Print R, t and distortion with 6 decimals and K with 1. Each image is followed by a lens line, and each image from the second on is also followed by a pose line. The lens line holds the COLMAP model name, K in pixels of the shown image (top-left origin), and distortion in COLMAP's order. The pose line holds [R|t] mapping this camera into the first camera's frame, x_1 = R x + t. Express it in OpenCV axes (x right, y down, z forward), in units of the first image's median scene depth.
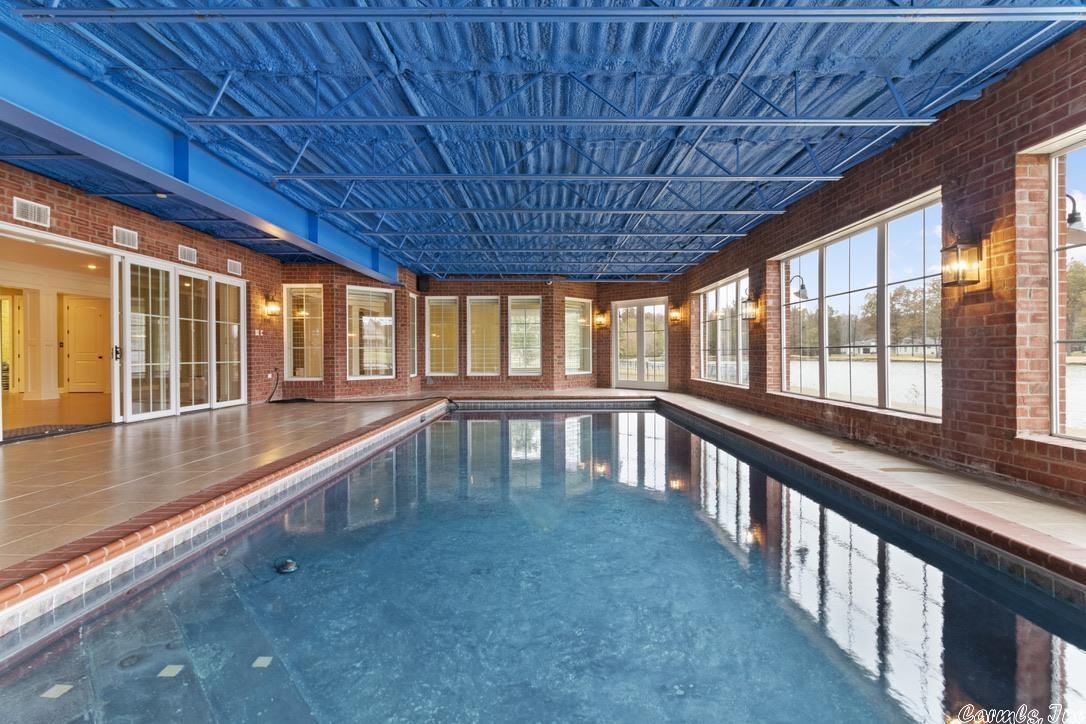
lens RADIAL K [[507.4, 0, 546.7], [0, 507.4, 357.6], [0, 0, 1]] dist [0.003497, -0.000422]
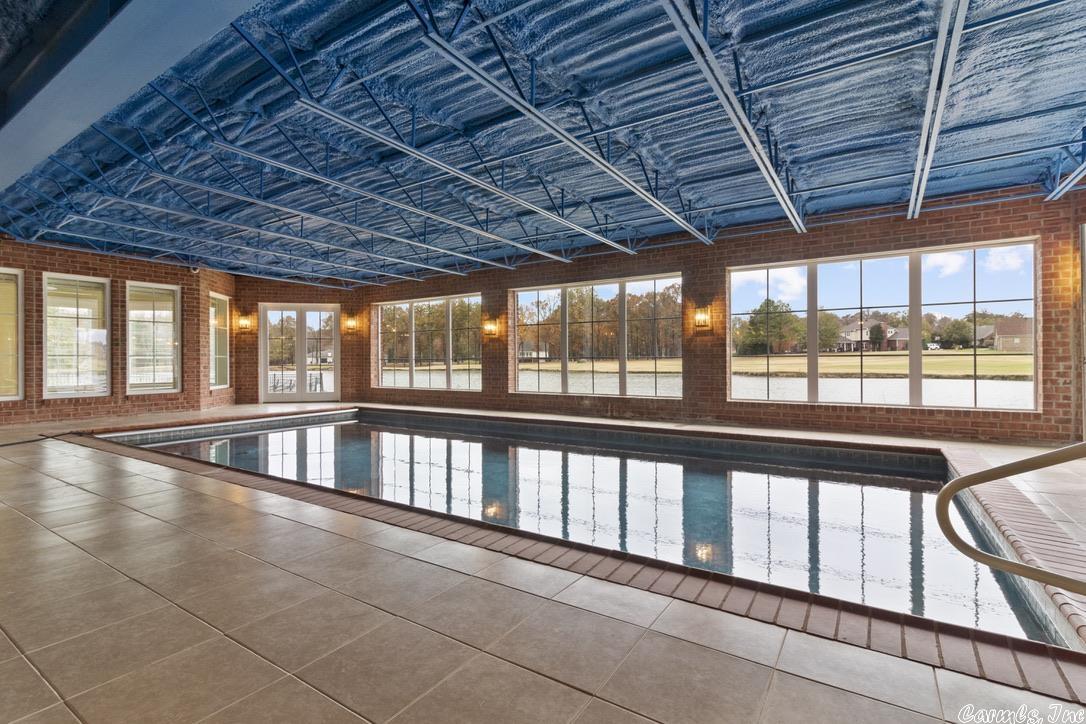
lens RADIAL K [[507.4, 0, 548.2], [0, 507.4, 361.2], [0, 0, 1]] dist [0.003497, -0.000422]
pose [[0.533643, 0.000850, 0.845710, -0.355984], [0.009494, 0.999930, -0.006996, -0.000651], [-0.845657, 0.011763, 0.533598, 0.140732]]
